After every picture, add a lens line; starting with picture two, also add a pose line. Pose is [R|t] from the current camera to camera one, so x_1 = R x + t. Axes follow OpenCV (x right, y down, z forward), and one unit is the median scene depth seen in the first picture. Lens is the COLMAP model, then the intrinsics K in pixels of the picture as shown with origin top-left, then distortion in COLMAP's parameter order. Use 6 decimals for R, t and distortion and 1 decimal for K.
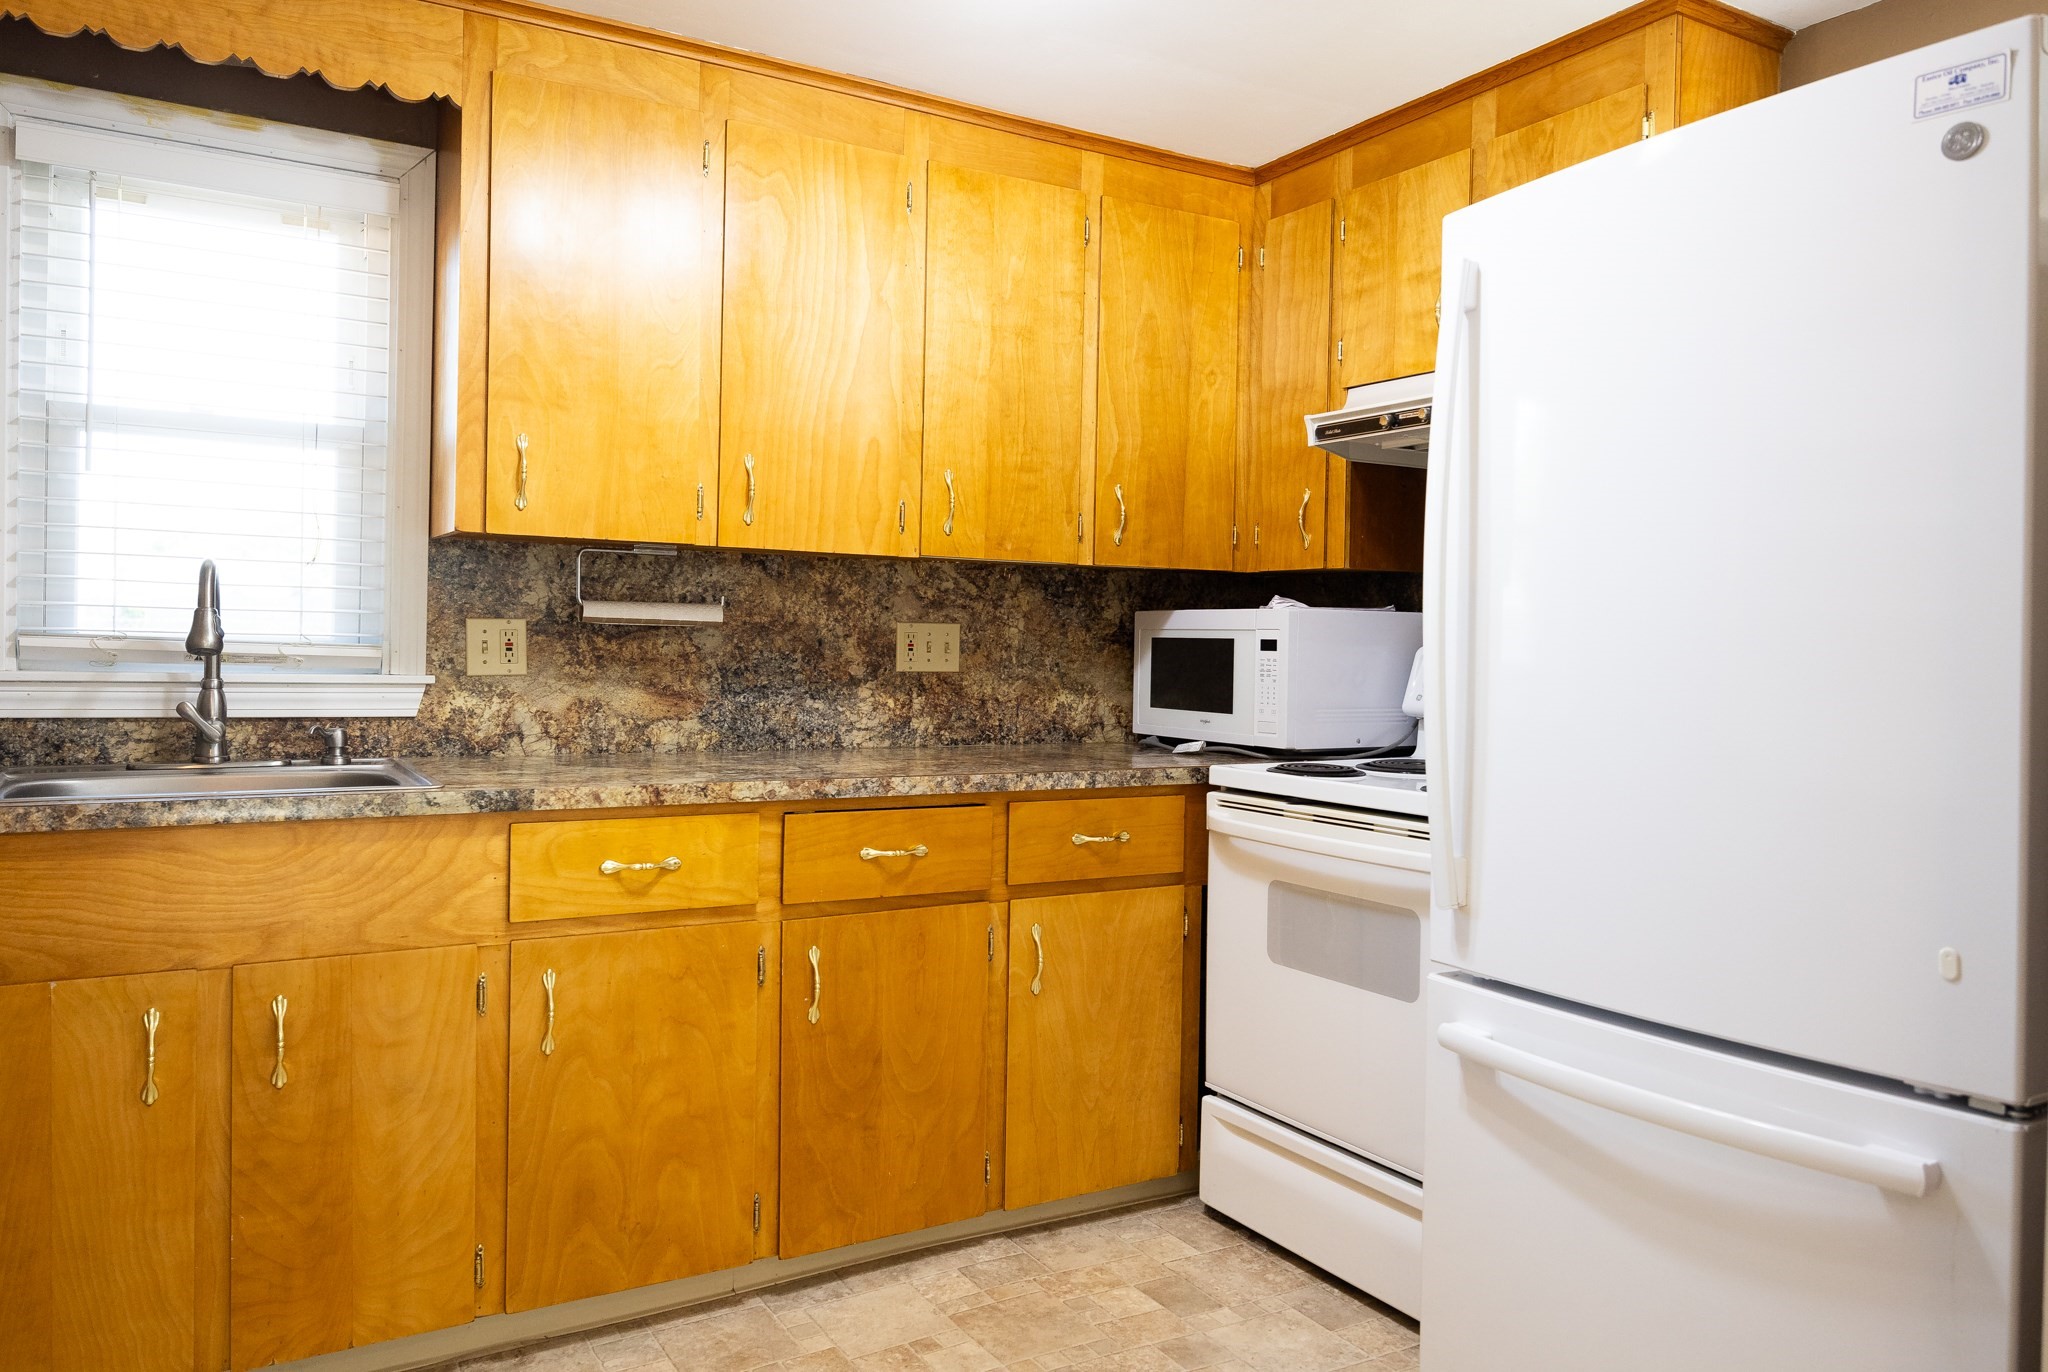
lens RADIAL K [[1411.4, 0, 981.4], [0, 1411.4, 653.4], [0, 0, 1]] dist [-0.000328, -0.003113]
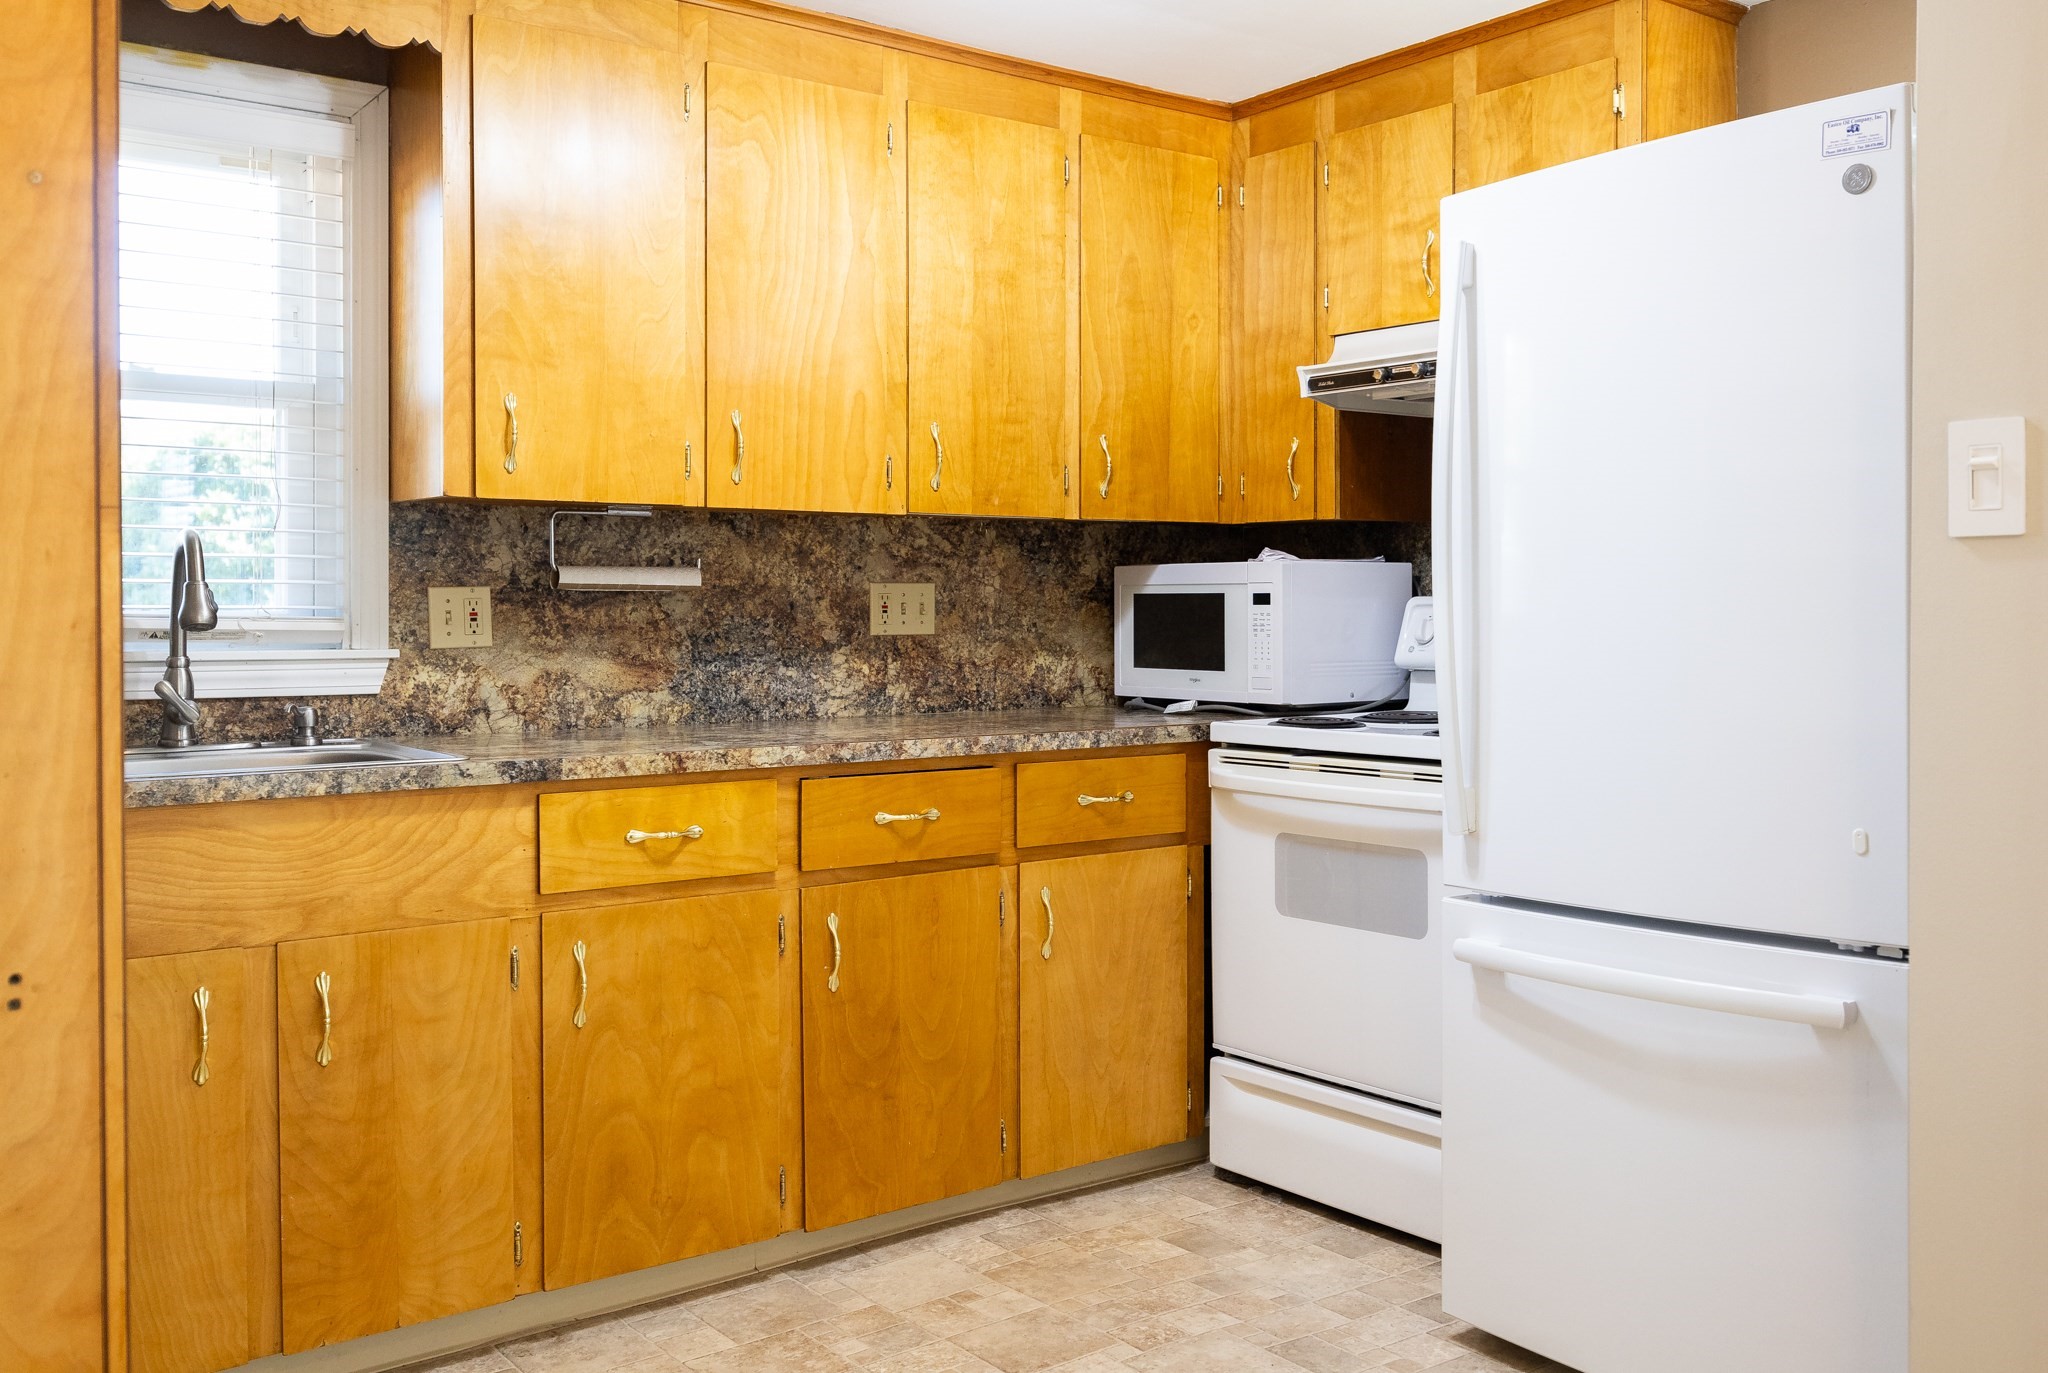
lens RADIAL K [[1807.4, 0, 1070.2], [0, 1807.4, 620.6], [0, 0, 1]] dist [-0.009469, 0.013610]
pose [[0.990287, -0.021750, 0.137325, -0.116766], [0.021564, 0.999763, 0.002839, 0.003086], [-0.137354, 0.000150, 0.990522, -0.257740]]
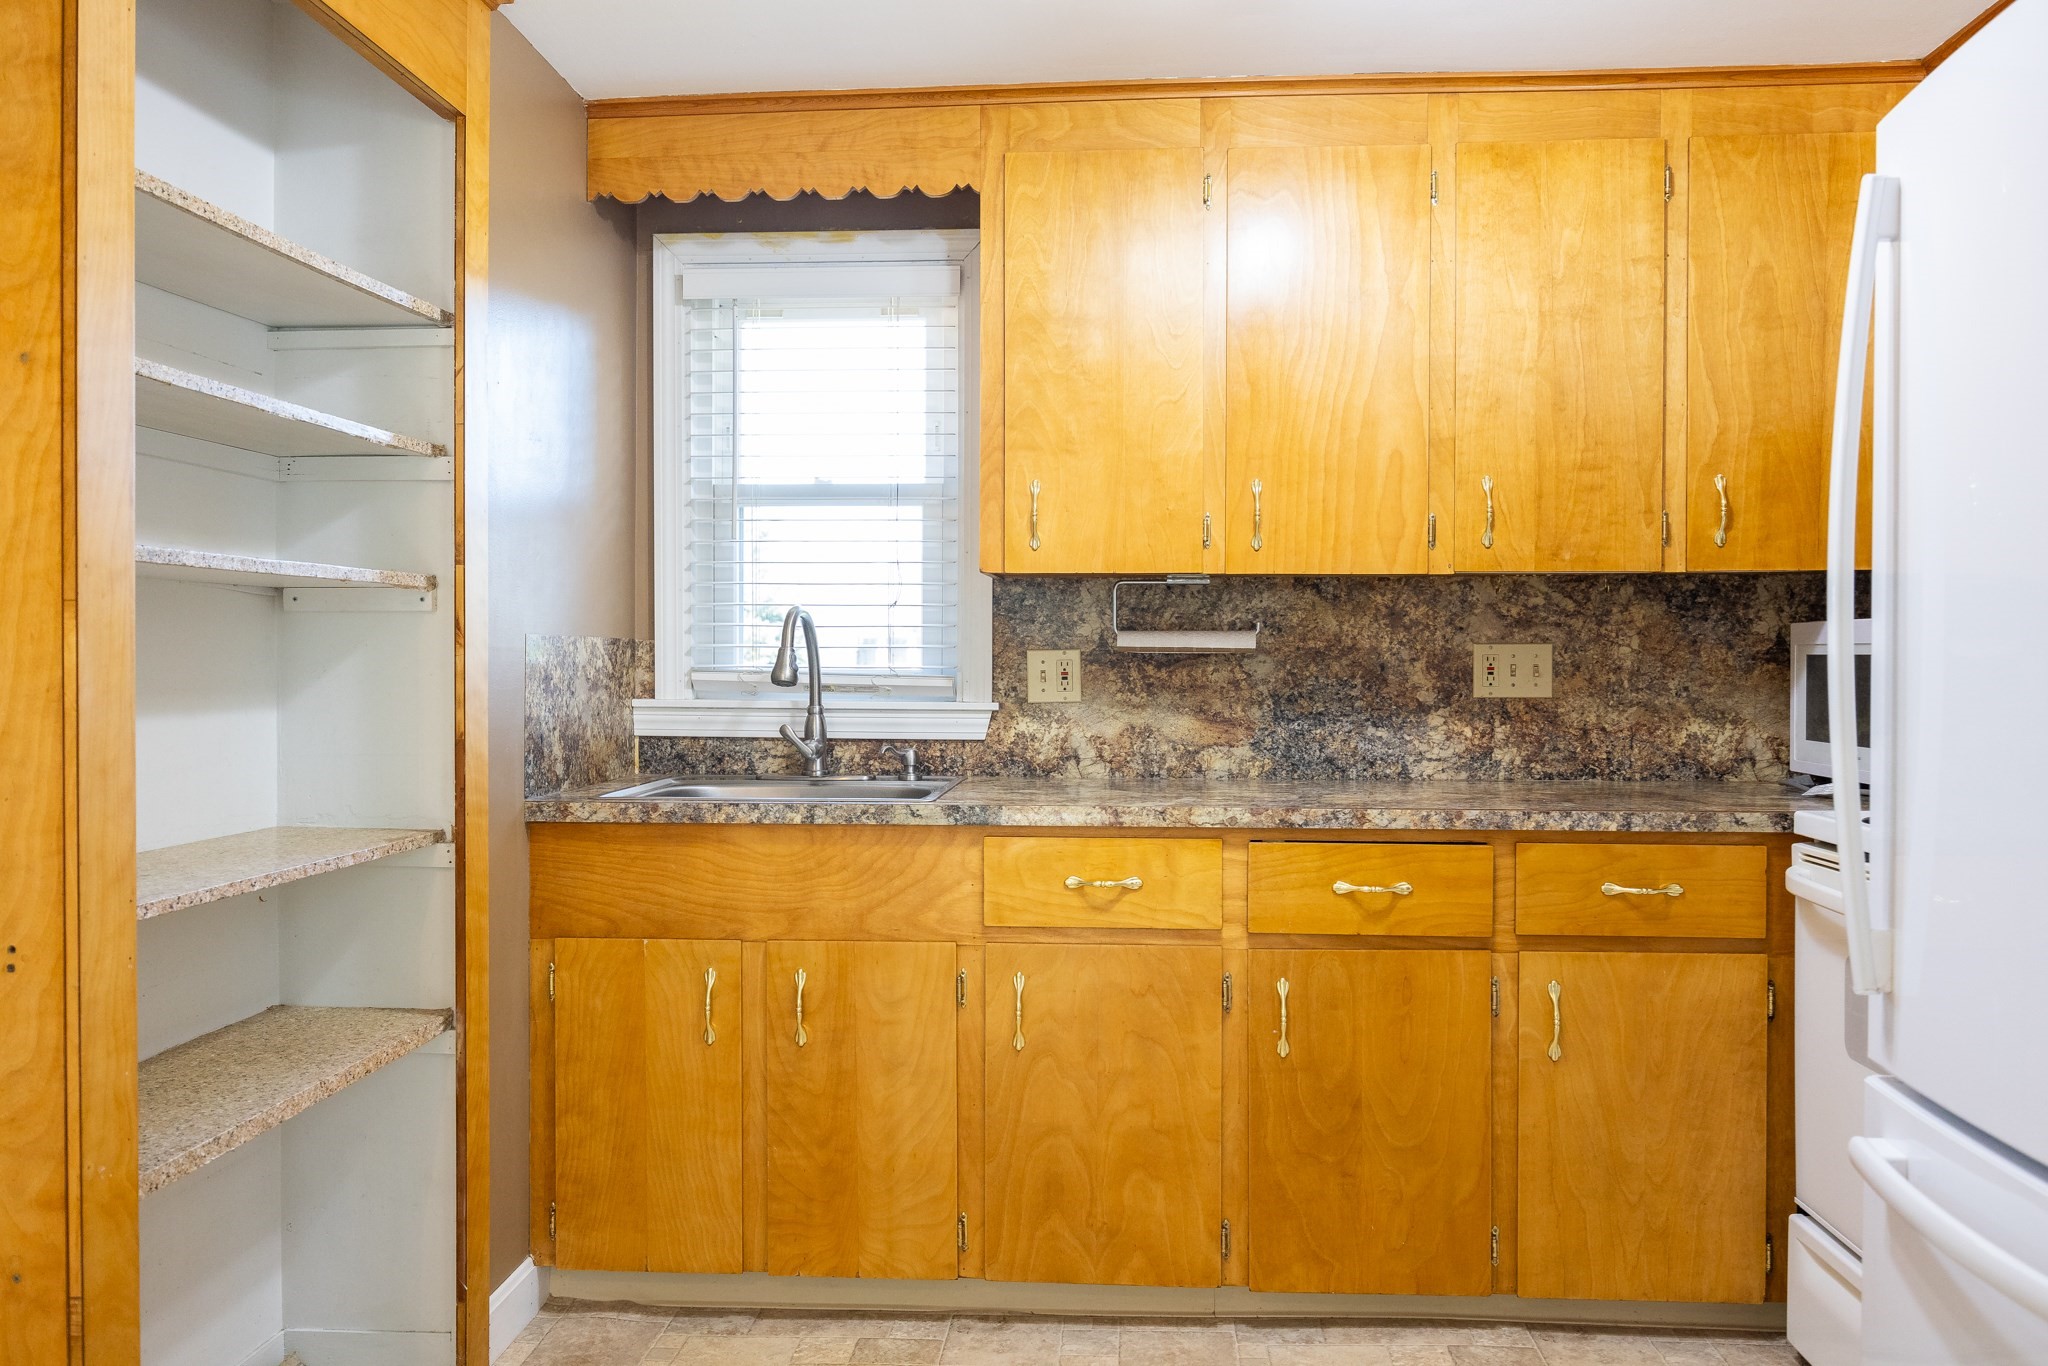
lens RADIAL K [[1529.2, 0, 1023.9], [0, 1529.2, 666.5], [0, 0, 1]] dist [-0.011315, 0.011325]
pose [[0.833672, -0.014866, -0.552060, 0.304982], [0.010139, 0.999881, -0.011615, 0.001512], [0.552167, 0.004086, 0.833723, 0.014745]]
